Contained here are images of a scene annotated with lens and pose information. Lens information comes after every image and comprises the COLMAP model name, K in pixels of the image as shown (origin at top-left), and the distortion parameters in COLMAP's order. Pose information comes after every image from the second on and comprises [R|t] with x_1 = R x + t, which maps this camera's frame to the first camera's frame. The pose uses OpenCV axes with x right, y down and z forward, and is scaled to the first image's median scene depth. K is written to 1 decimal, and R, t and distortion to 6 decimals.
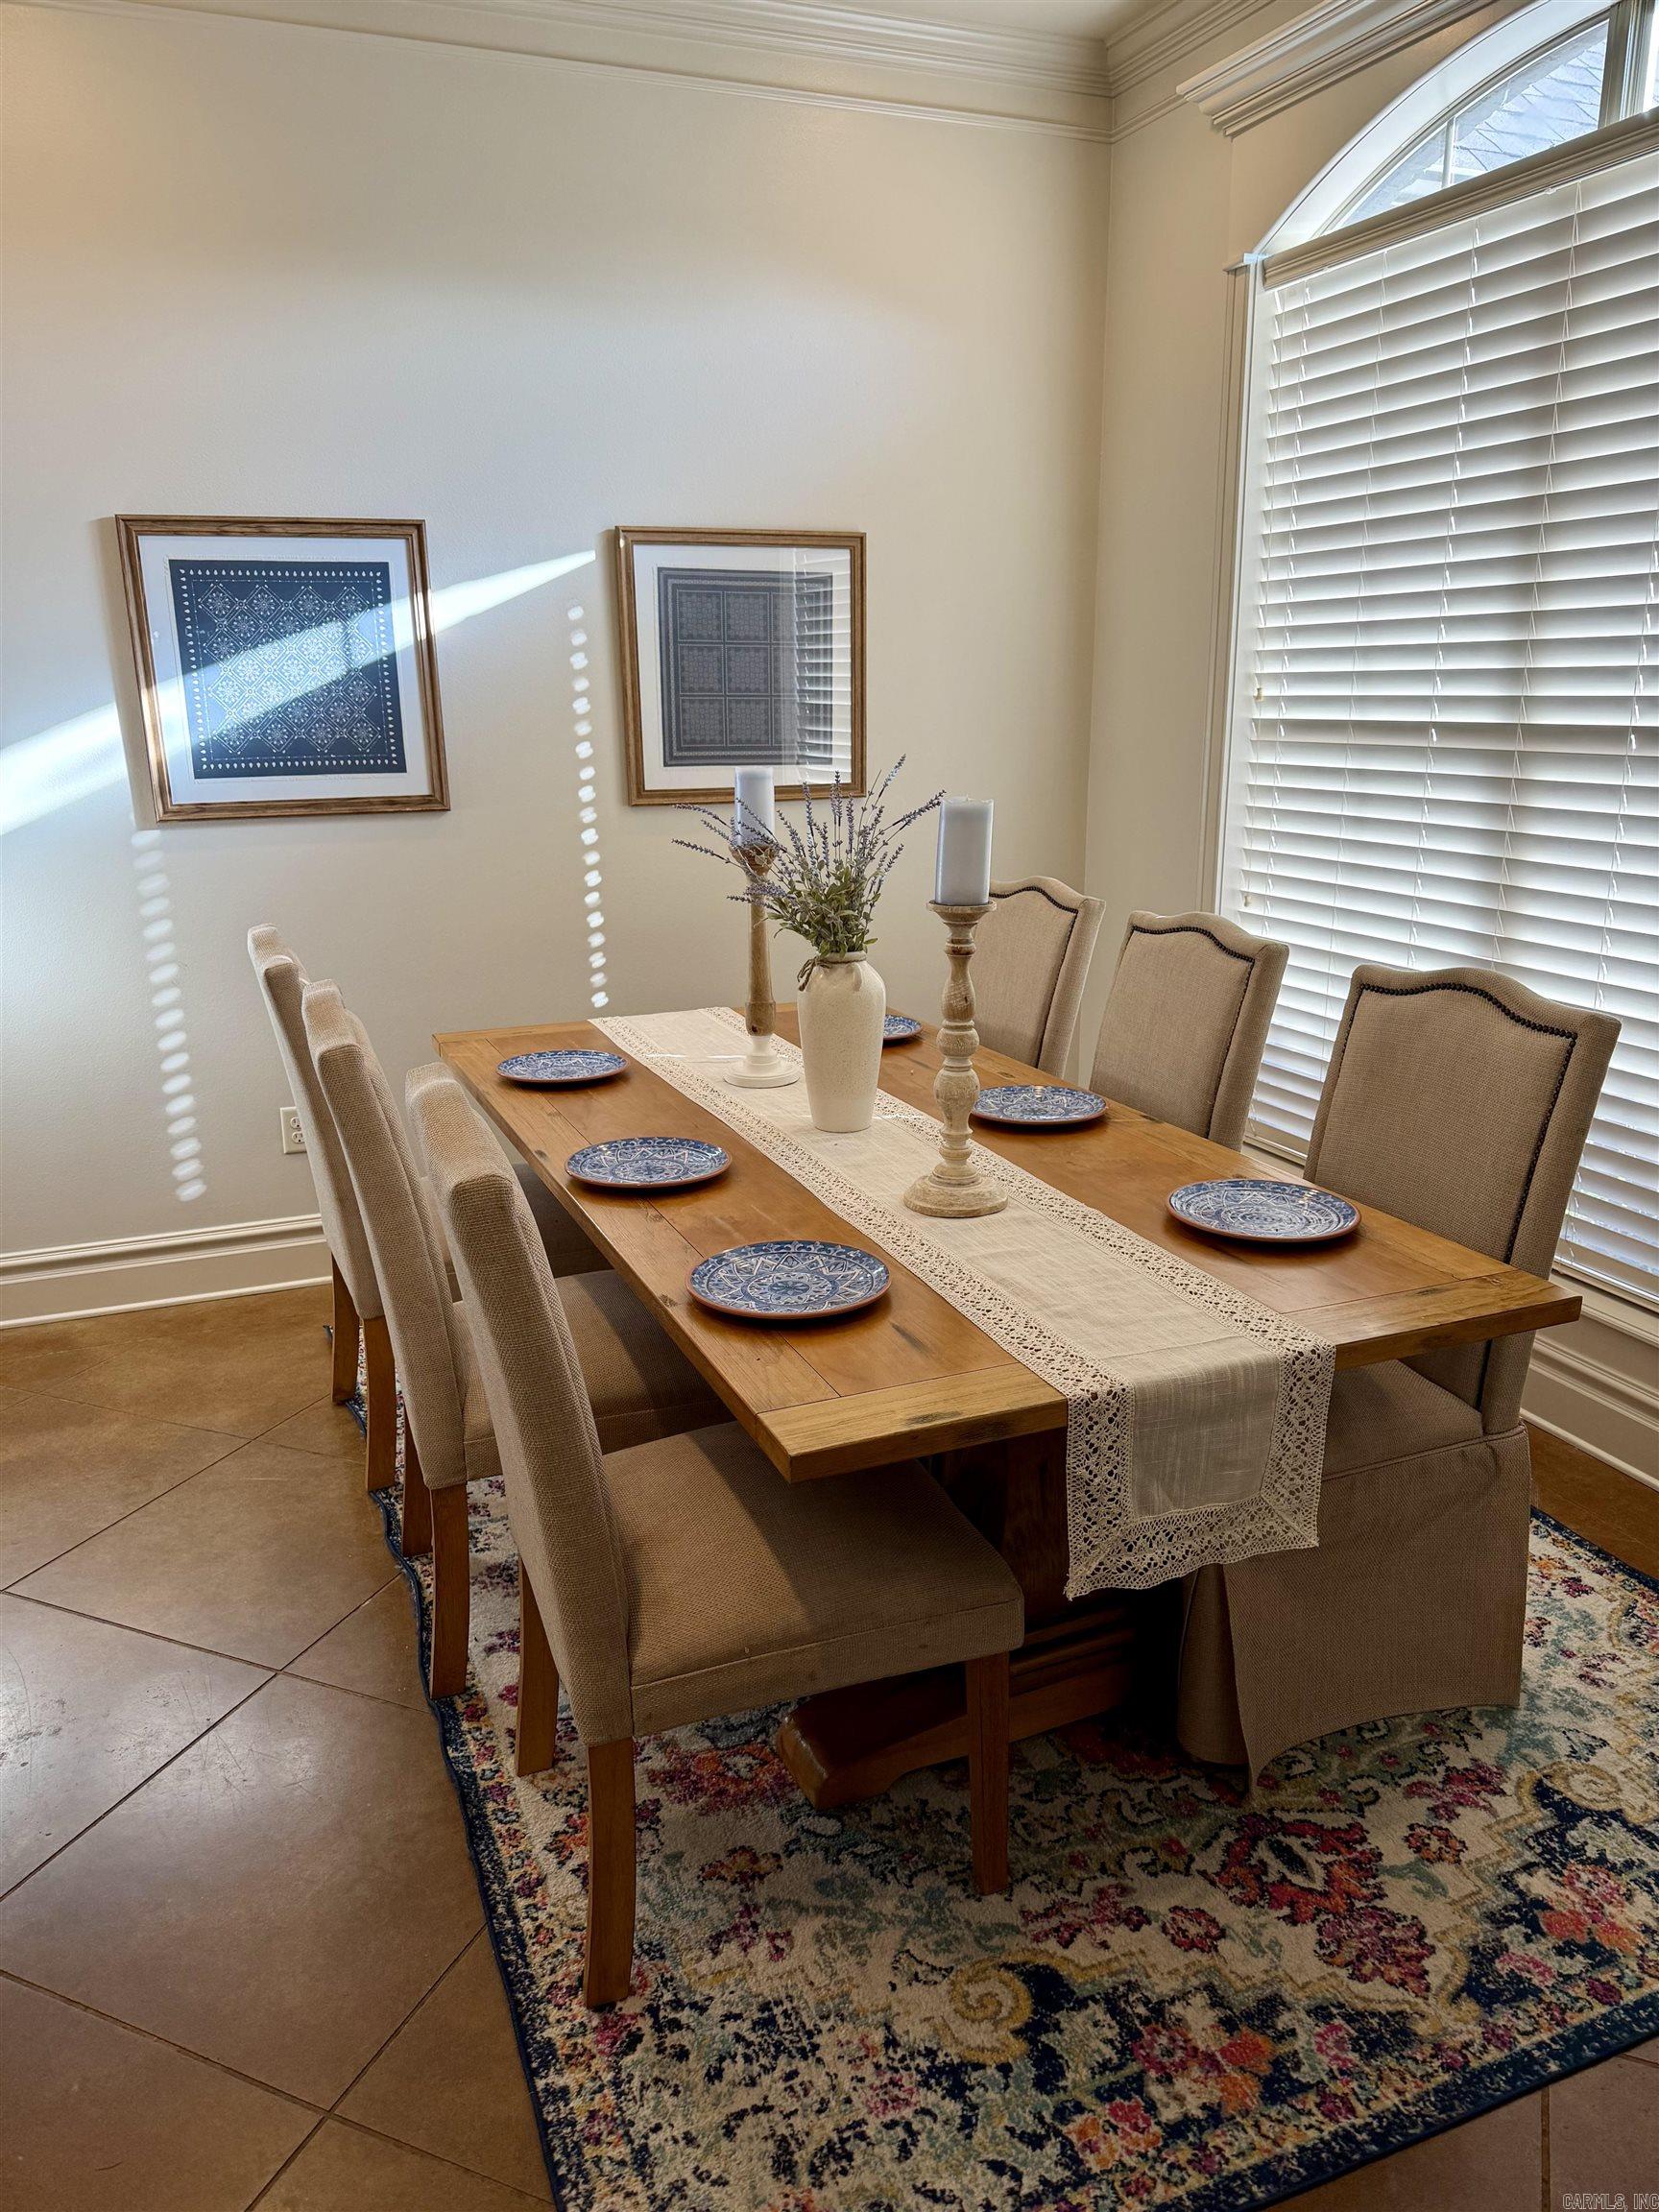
lens RADIAL K [[1619.4, 0, 829.5], [0, 1619.4, 1106.0], [0, 0, 1]] dist [-0.010691, -0.004635]
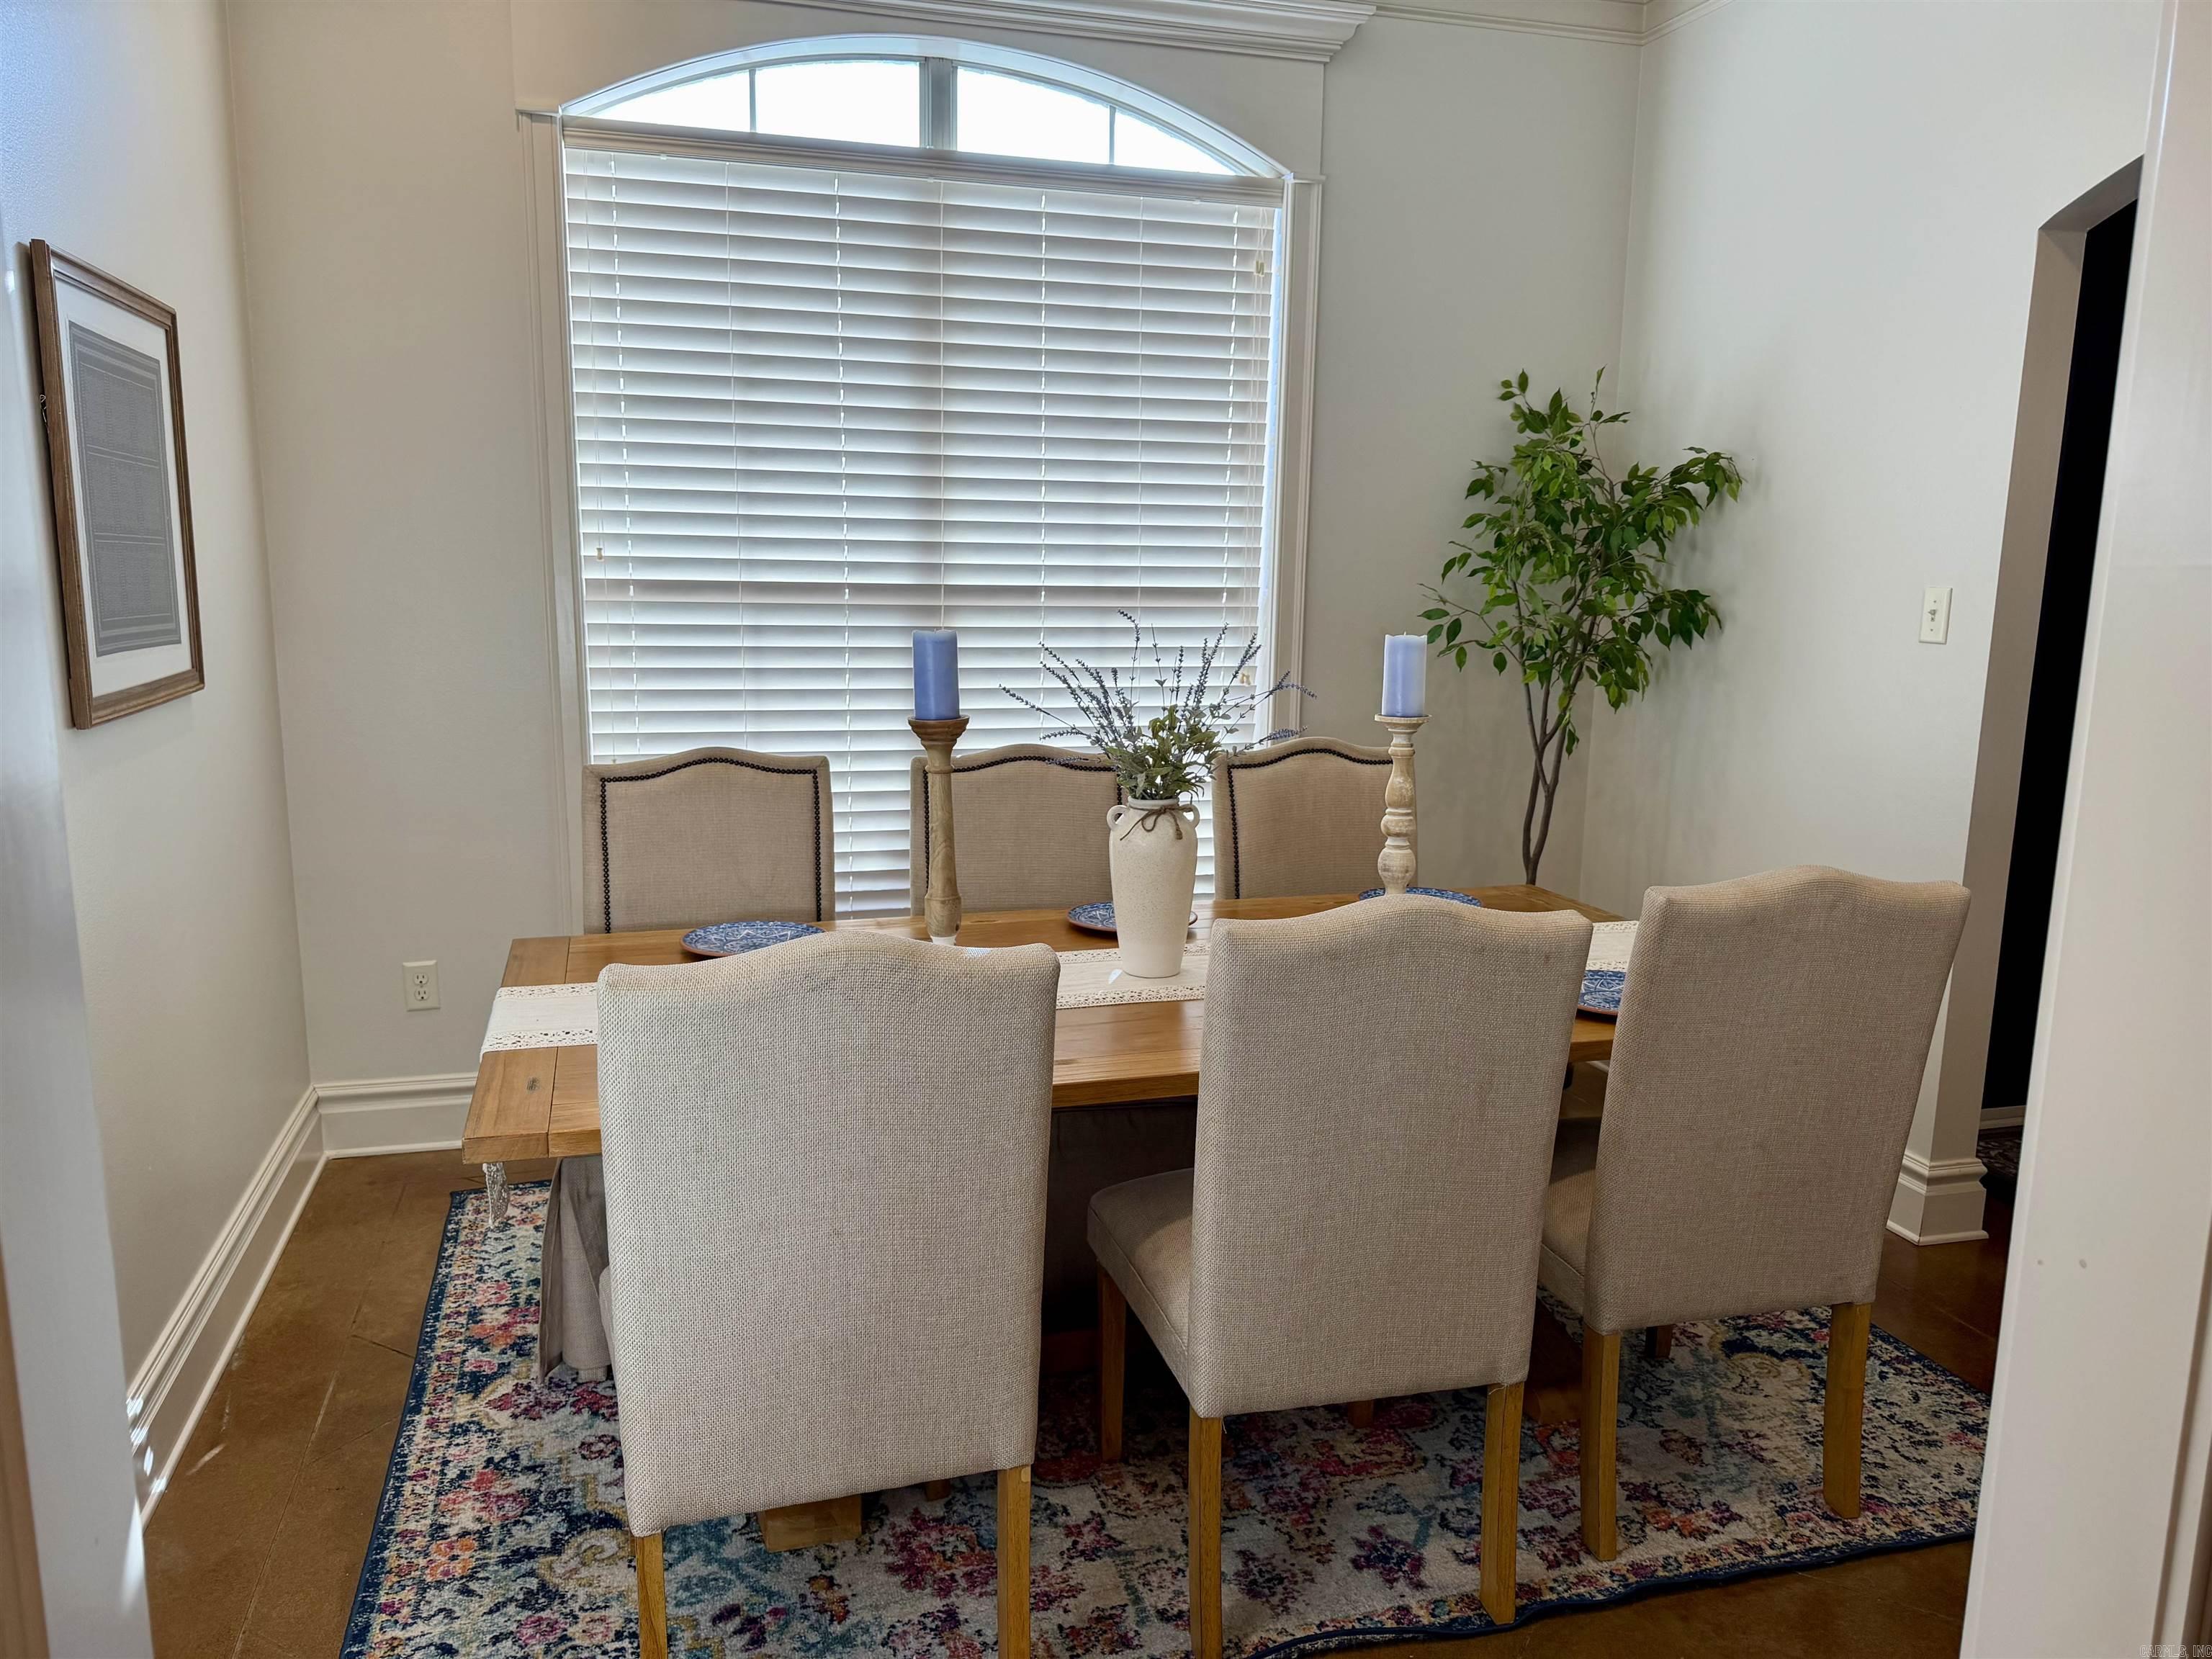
lens RADIAL K [[1536.3, 0, 1106.0], [0, 1536.3, 829.5], [0, 0, 1]] dist [-0.002470, 0.000110]
pose [[0.094546, -0.175001, 0.980018, -0.805615], [0.224129, 0.962897, 0.150321, -0.205365], [-0.969962, 0.205439, 0.130261, 0.763510]]
